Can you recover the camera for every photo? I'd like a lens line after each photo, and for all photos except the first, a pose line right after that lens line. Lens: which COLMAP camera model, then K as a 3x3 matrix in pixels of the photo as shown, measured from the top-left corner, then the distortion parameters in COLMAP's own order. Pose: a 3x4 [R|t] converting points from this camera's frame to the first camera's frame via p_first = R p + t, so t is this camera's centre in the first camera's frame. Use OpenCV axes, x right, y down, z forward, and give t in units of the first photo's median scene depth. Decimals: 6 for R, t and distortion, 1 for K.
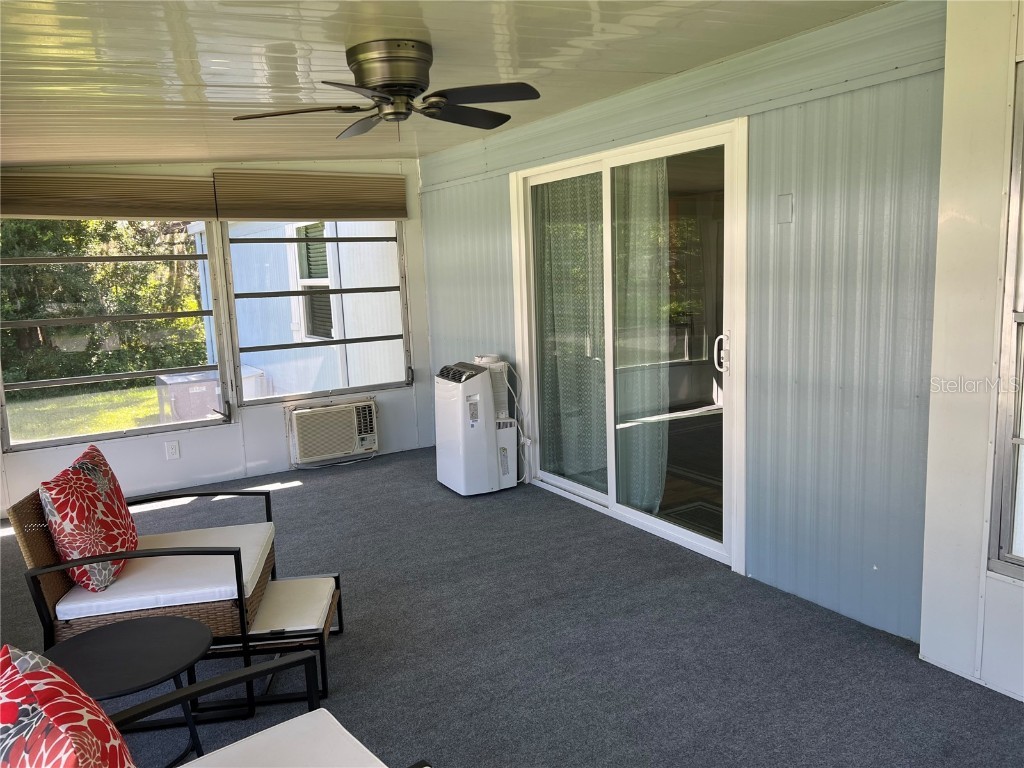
lens RADIAL K [[767.4, 0, 516.5], [0, 767.4, 381.8], [0, 0, 1]] dist [0.039794, -0.042727]
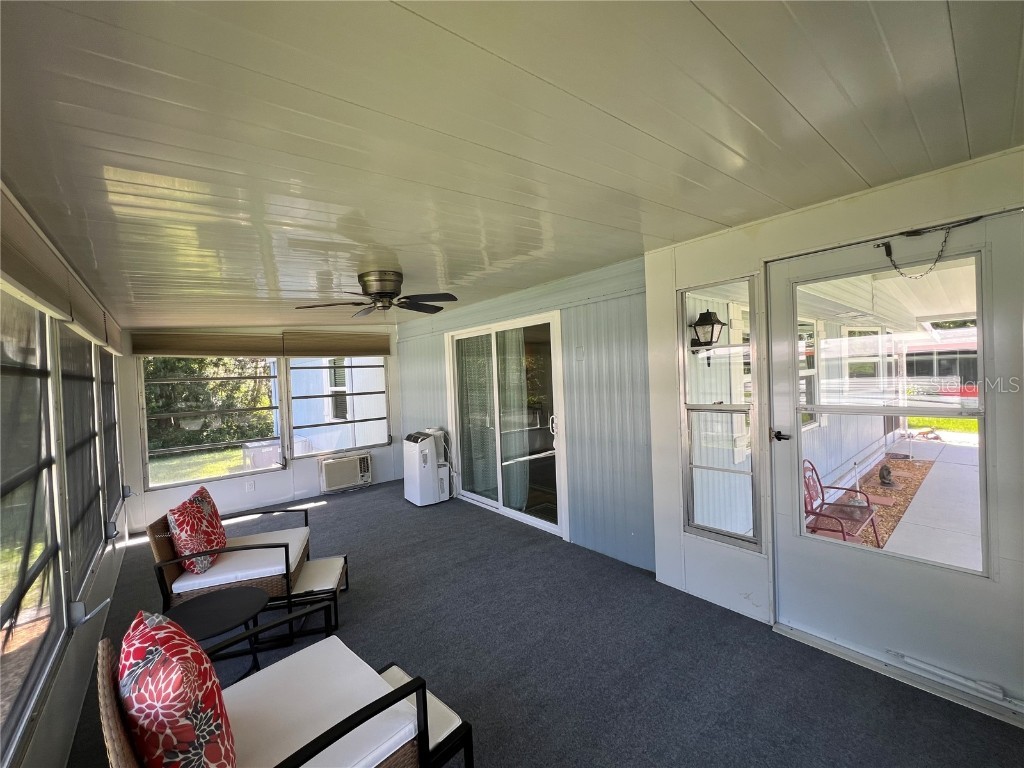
lens RADIAL K [[408.2, 0, 506.3], [0, 408.2, 382.4], [0, 0, 1]] dist [-0.003353, 0.000473]
pose [[0.990737, -0.006248, 0.135652, 0.008423], [0.024865, 0.990398, -0.135989, -0.006840], [-0.133499, 0.138102, 0.981380, -0.023598]]
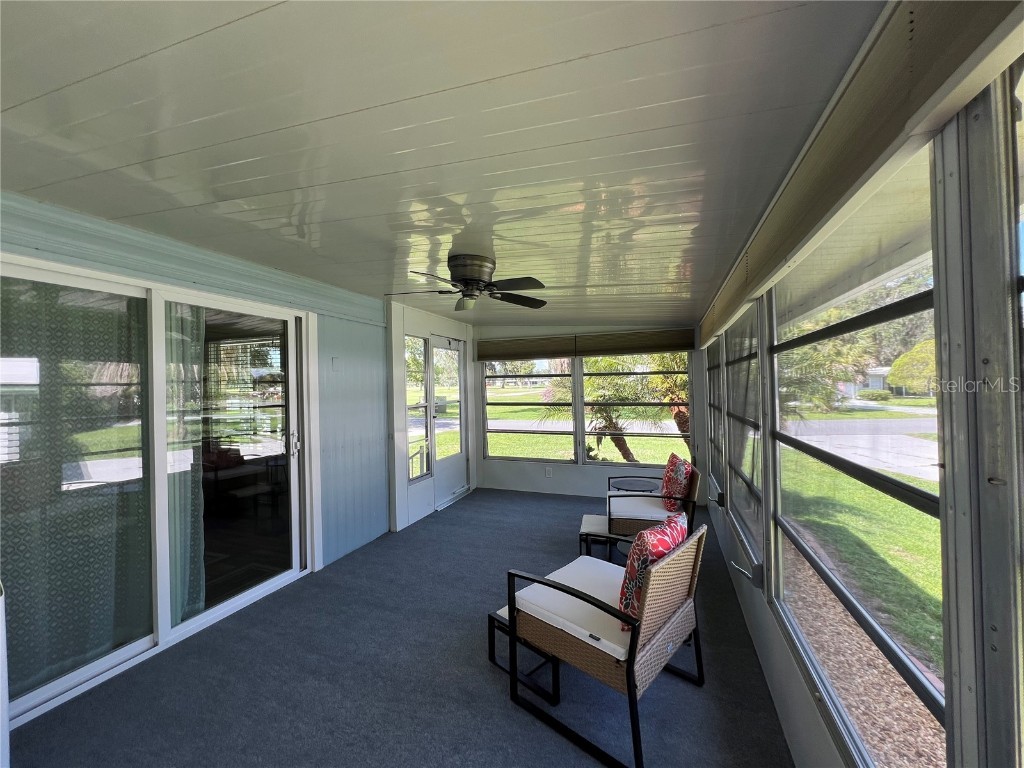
lens RADIAL K [[408.8, 0, 513.2], [0, 408.8, 383.3], [0, 0, 1]] dist [-0.004426, 0.000995]
pose [[-0.612944, 0.051168, 0.788468, -0.811634], [0.157138, 0.985862, 0.058178, -0.165023], [-0.774344, 0.159558, -0.612318, 1.322606]]
